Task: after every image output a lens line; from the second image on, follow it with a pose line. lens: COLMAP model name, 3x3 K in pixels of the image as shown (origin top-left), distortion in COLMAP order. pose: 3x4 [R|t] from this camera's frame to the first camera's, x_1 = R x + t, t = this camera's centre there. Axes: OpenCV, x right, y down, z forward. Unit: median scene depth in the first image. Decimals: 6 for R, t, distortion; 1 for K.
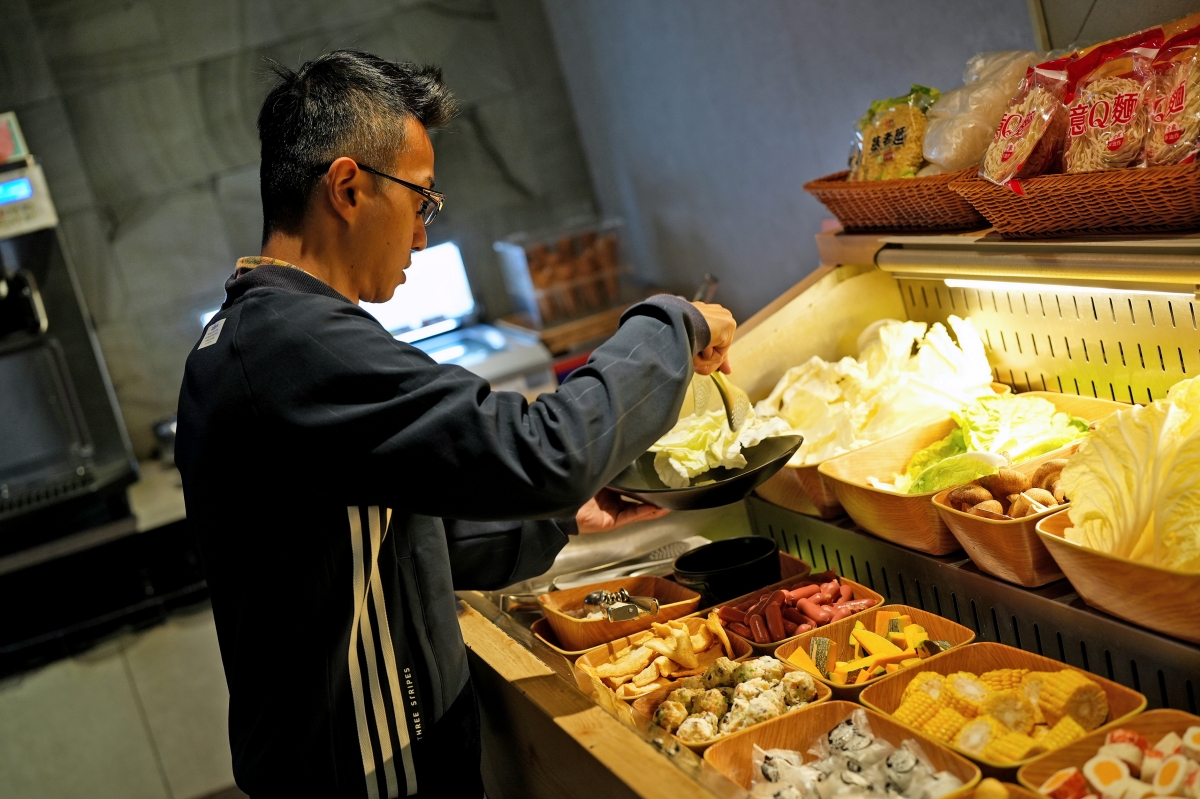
lens RADIAL K [[1680.8, 0, 600.0], [0, 1680.8, 399.5], [0, 0, 1]] dist [-0.026009, 0.044997]
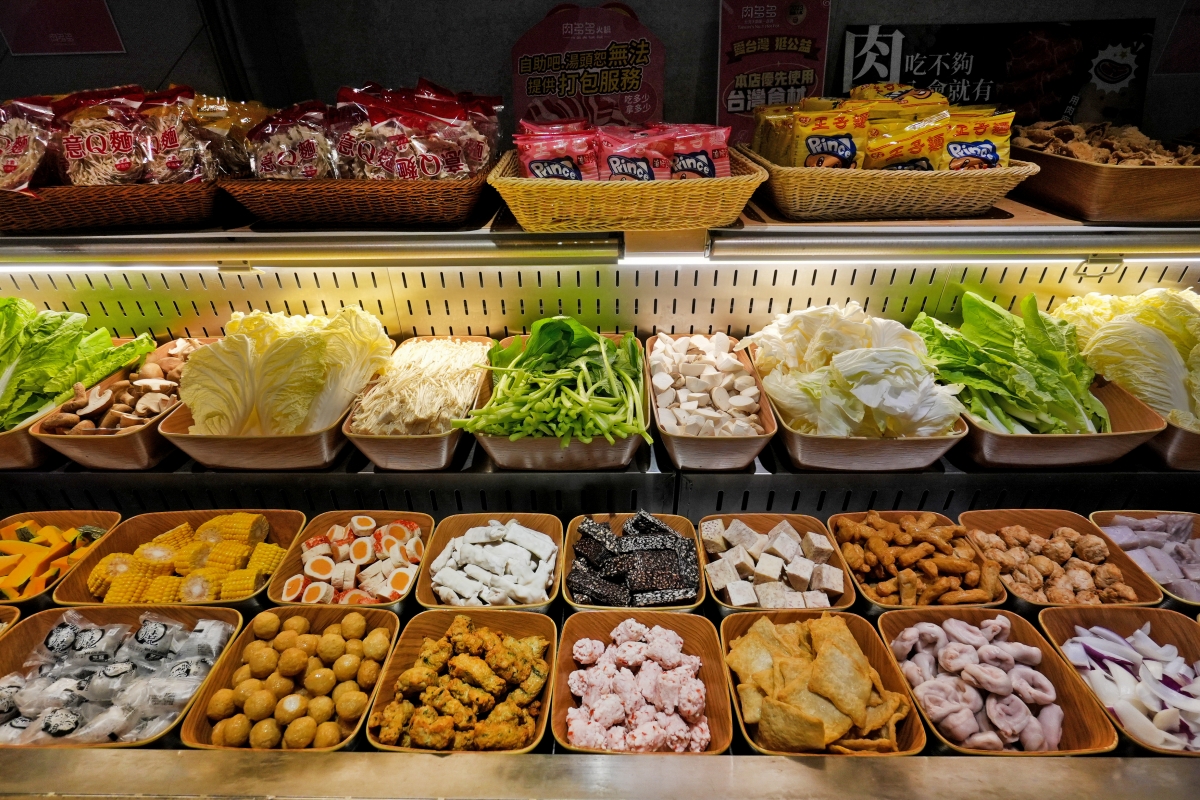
lens RADIAL K [[568.9, 0, 597.9], [0, 568.9, 394.3], [0, 0, 1]] dist [-0.001219, 0.001120]
pose [[0.356910, -0.254828, 0.898709, -0.049100], [0.098382, 0.966976, 0.235113, -0.037829], [-0.928944, 0.004503, 0.370194, 0.463571]]
